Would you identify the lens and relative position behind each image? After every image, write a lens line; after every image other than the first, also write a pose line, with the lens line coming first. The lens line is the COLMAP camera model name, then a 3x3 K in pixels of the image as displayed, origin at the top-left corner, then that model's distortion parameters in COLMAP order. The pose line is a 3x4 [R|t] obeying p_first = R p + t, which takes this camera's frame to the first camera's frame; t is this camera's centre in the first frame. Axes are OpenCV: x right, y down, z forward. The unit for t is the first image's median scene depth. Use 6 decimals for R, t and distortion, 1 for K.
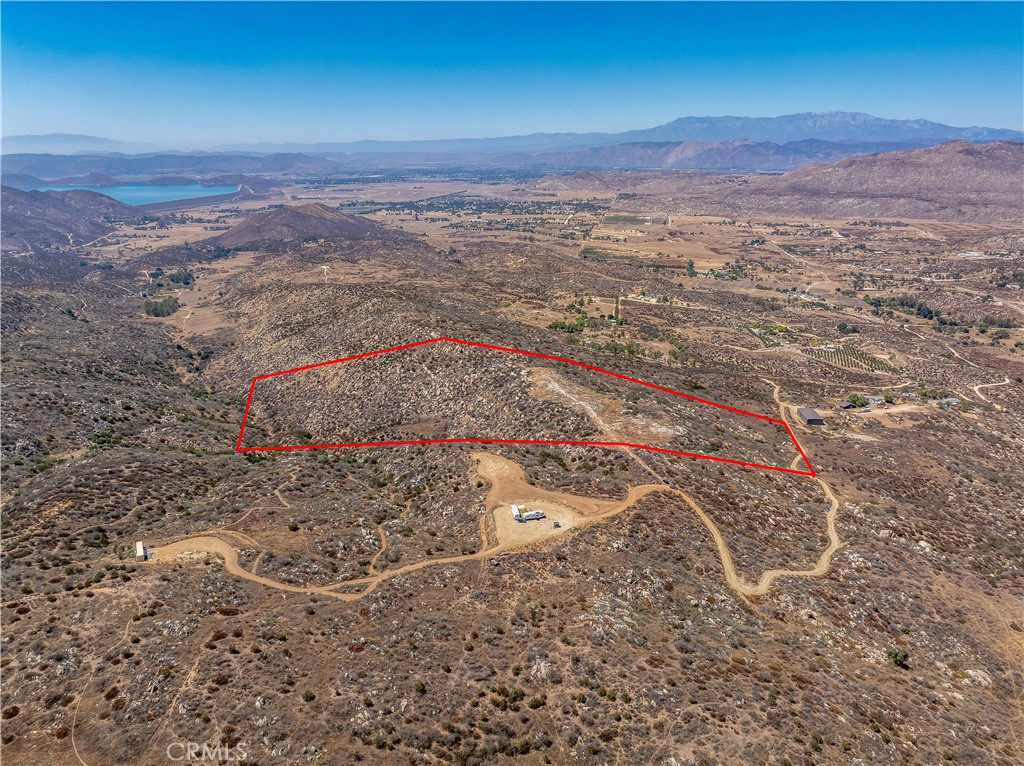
lens RADIAL K [[721.6, 0, 517.3], [0, 721.6, 352.7], [0, 0, 1]] dist [-0.037679, 0.022148]
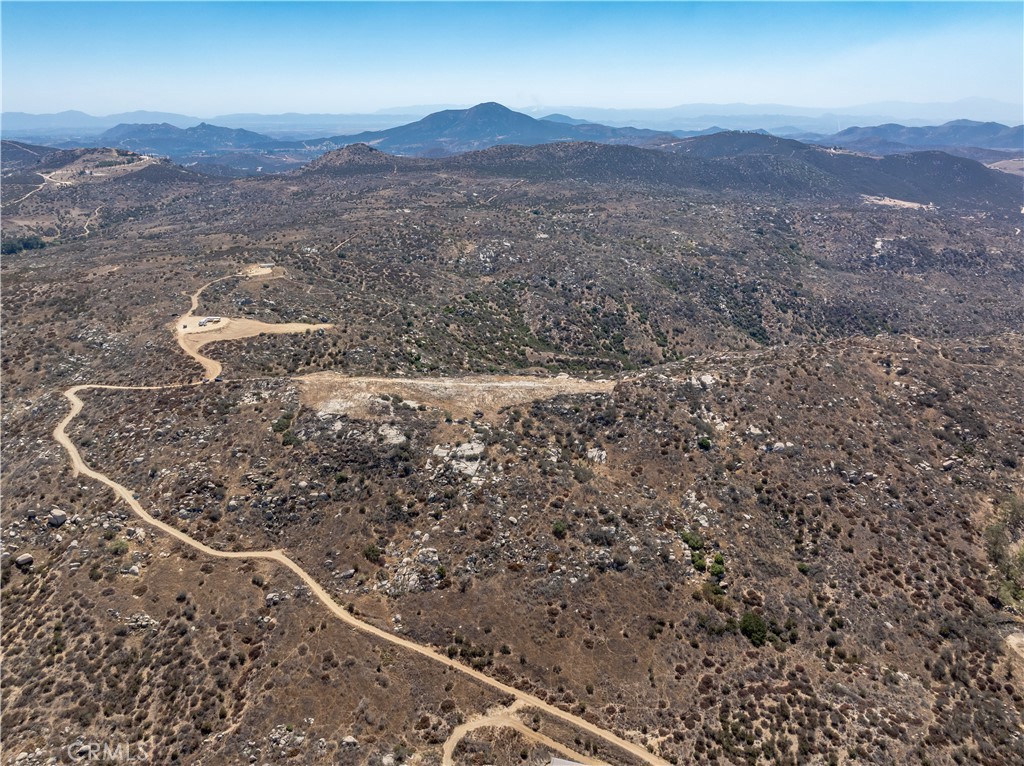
lens RADIAL K [[721.6, 0, 517.3], [0, 721.6, 352.7], [0, 0, 1]] dist [-0.037679, 0.022148]
pose [[-0.205164, 0.315024, -0.926643, 0.966308], [-0.273252, 0.890698, 0.363304, -0.335801], [0.939809, 0.327744, -0.096658, 1.300482]]
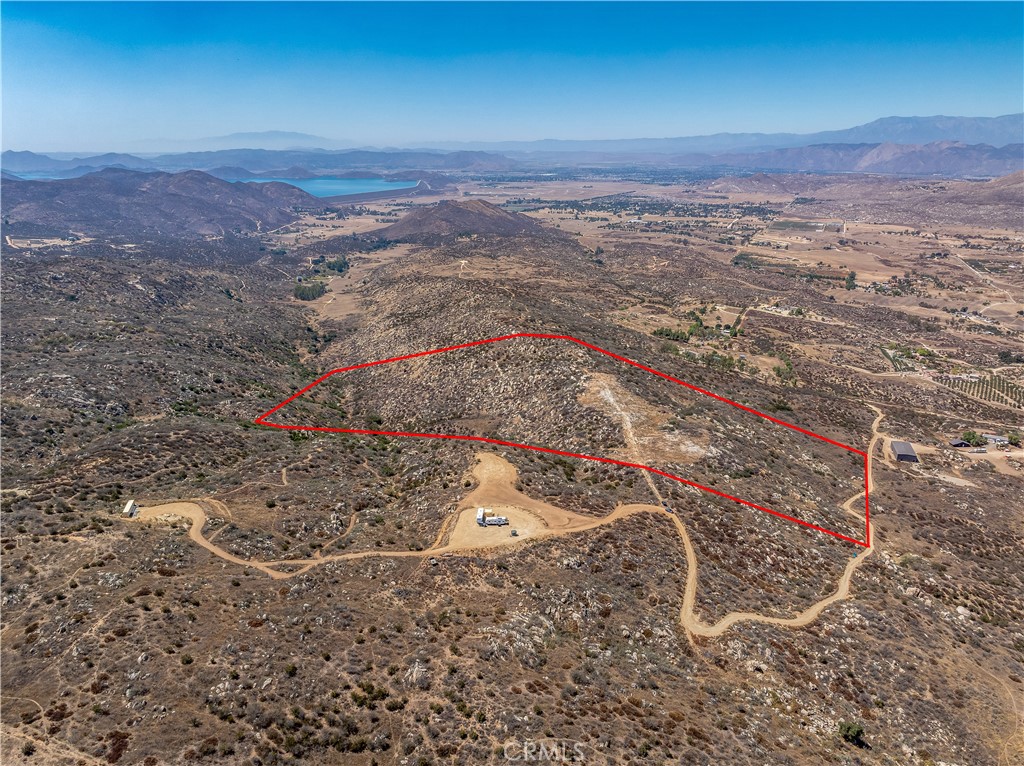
lens RADIAL K [[721.6, 0, 517.3], [0, 721.6, 352.7], [0, 0, 1]] dist [-0.037679, 0.022148]
pose [[0.971948, 0.071027, -0.224213, 0.183654], [-0.070831, 0.997448, 0.008930, -0.011011], [0.224275, 0.007202, 0.974499, 0.029545]]
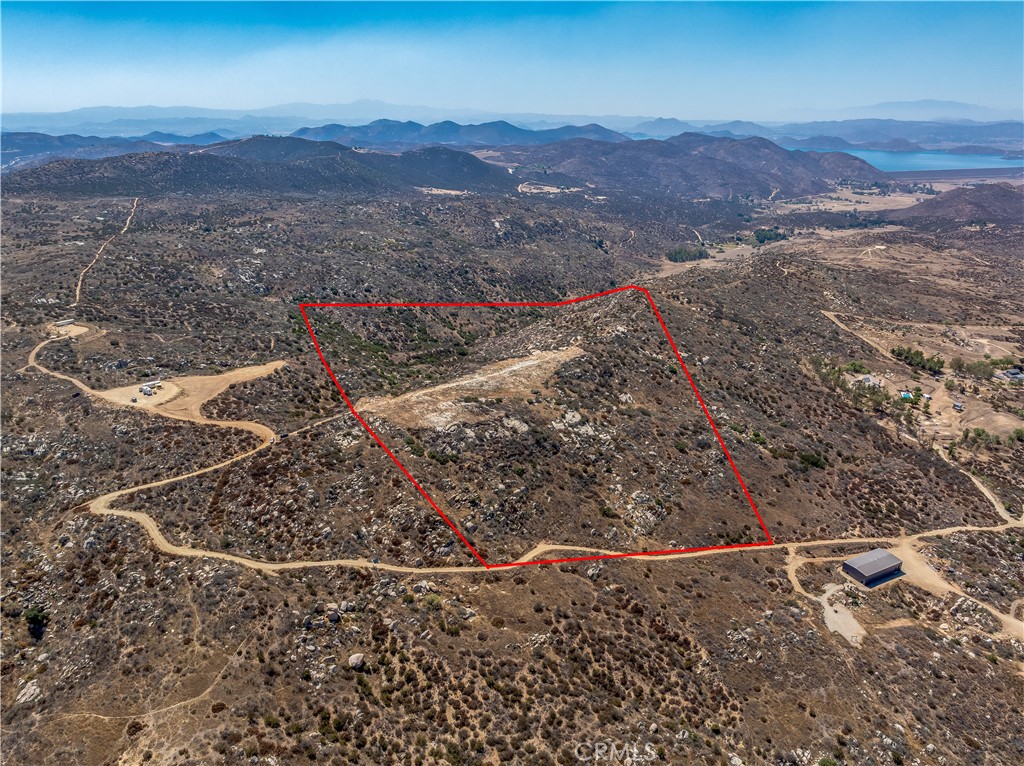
lens RADIAL K [[722.8, 0, 514.0], [0, 722.8, 348.4], [0, 0, 1]] dist [-0.026593, 0.003921]
pose [[0.503394, 0.270574, -0.820600, 0.964448], [-0.240312, 0.956078, 0.167826, -0.147751], [0.829967, 0.112718, 0.546306, 0.601160]]
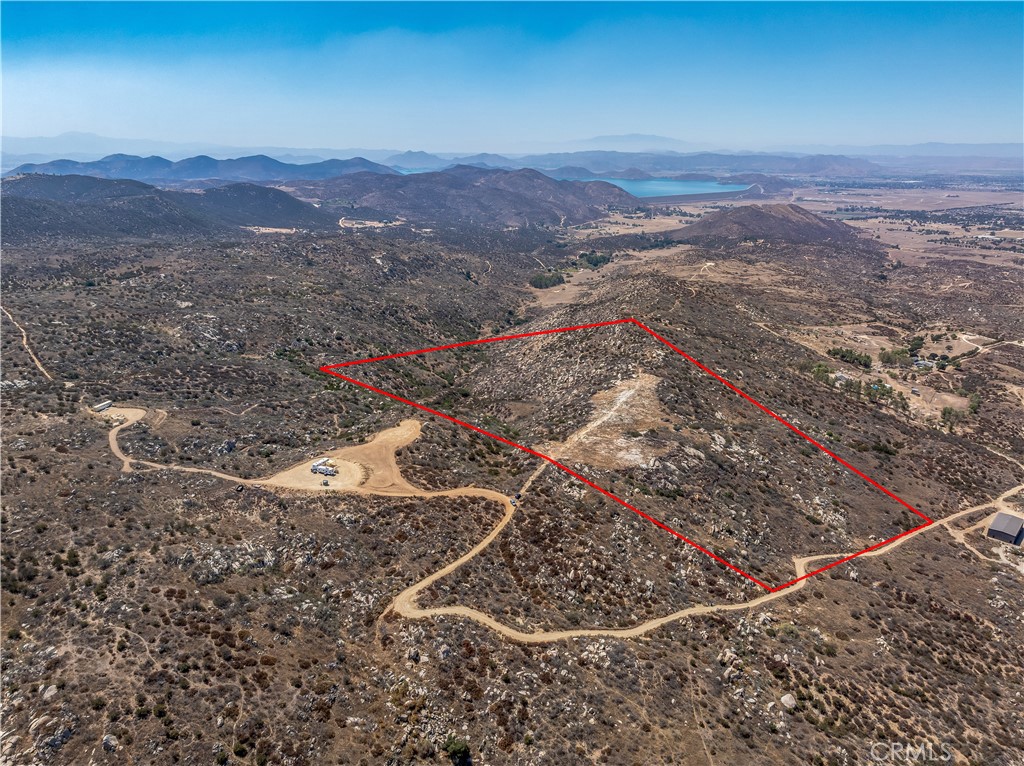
lens RADIAL K [[721.6, 0, 517.3], [0, 721.6, 352.7], [0, 0, 1]] dist [-0.037679, 0.022148]
pose [[0.763504, 0.181737, -0.619704, 0.621941], [-0.182366, 0.981206, 0.063068, -0.046099], [0.619519, 0.064860, 0.782297, 0.237016]]
